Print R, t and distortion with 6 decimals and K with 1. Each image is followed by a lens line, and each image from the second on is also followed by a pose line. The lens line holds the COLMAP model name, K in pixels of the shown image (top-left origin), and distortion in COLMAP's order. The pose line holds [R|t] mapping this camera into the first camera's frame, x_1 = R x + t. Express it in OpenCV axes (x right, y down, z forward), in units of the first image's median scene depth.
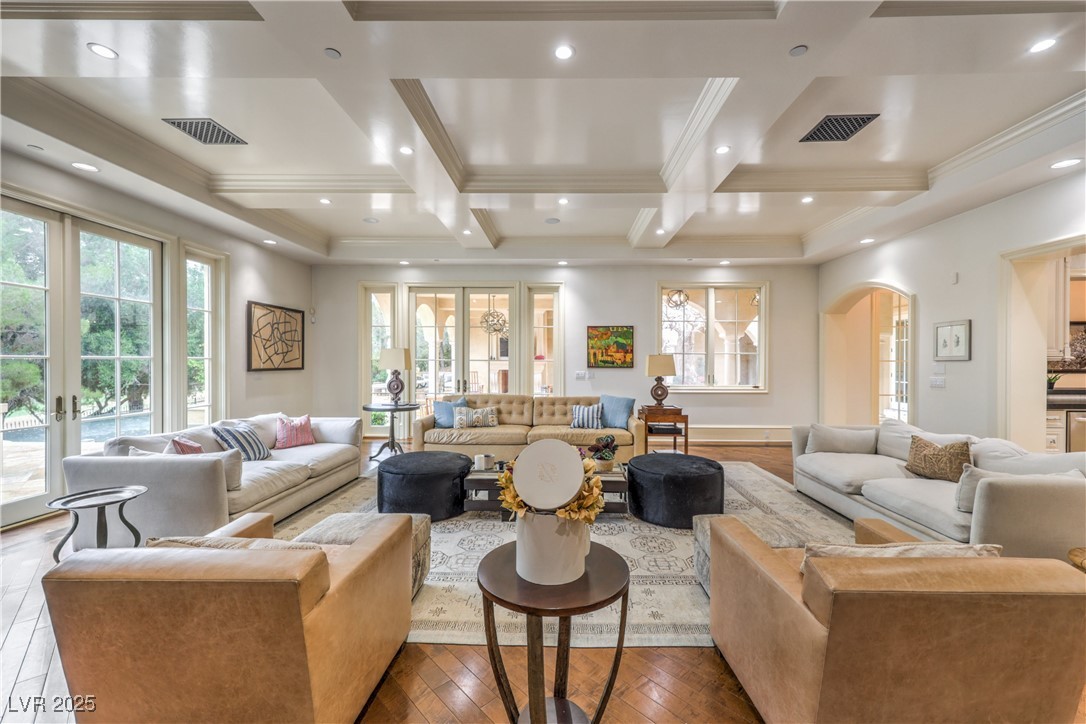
lens RADIAL K [[441.0, 0, 550.5], [0, 441.0, 363.8], [0, 0, 1]] dist [0.000324, 0.000011]
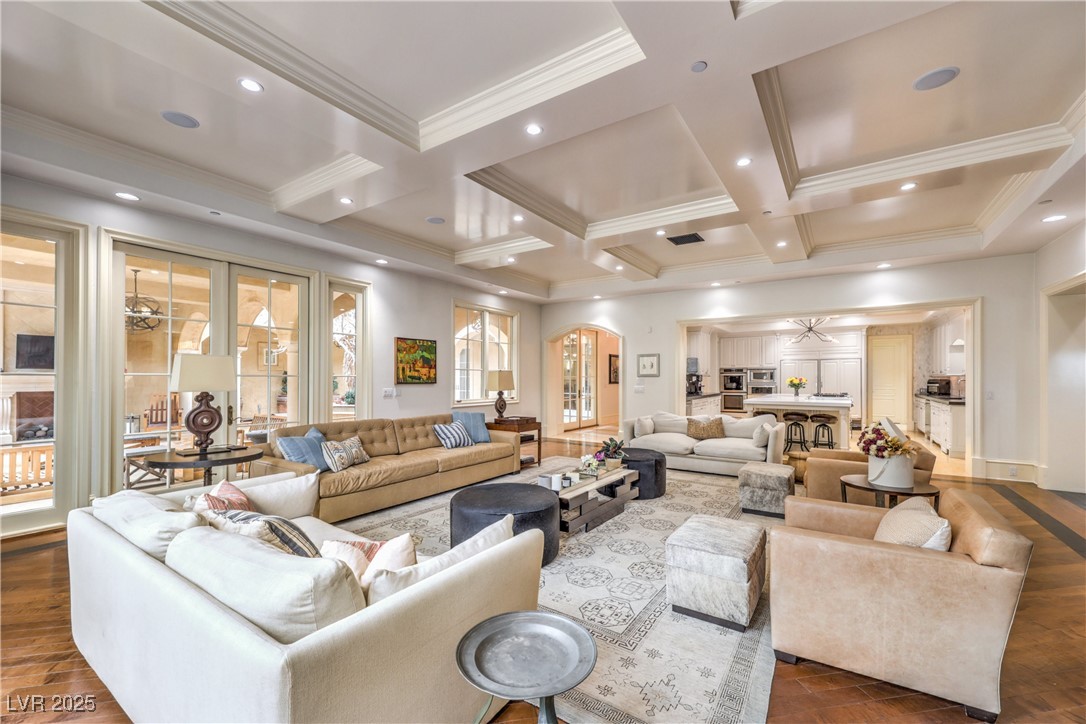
lens RADIAL K [[441.0, 0, 564.4], [0, 441.0, 377.2], [0, 0, 1]] dist [0.000324, 0.000011]
pose [[0.523074, -0.001273, 0.852286, -0.497024], [0.004970, 0.999986, -0.001556, -0.002216], [-0.852273, 0.005050, 0.523073, 0.246748]]
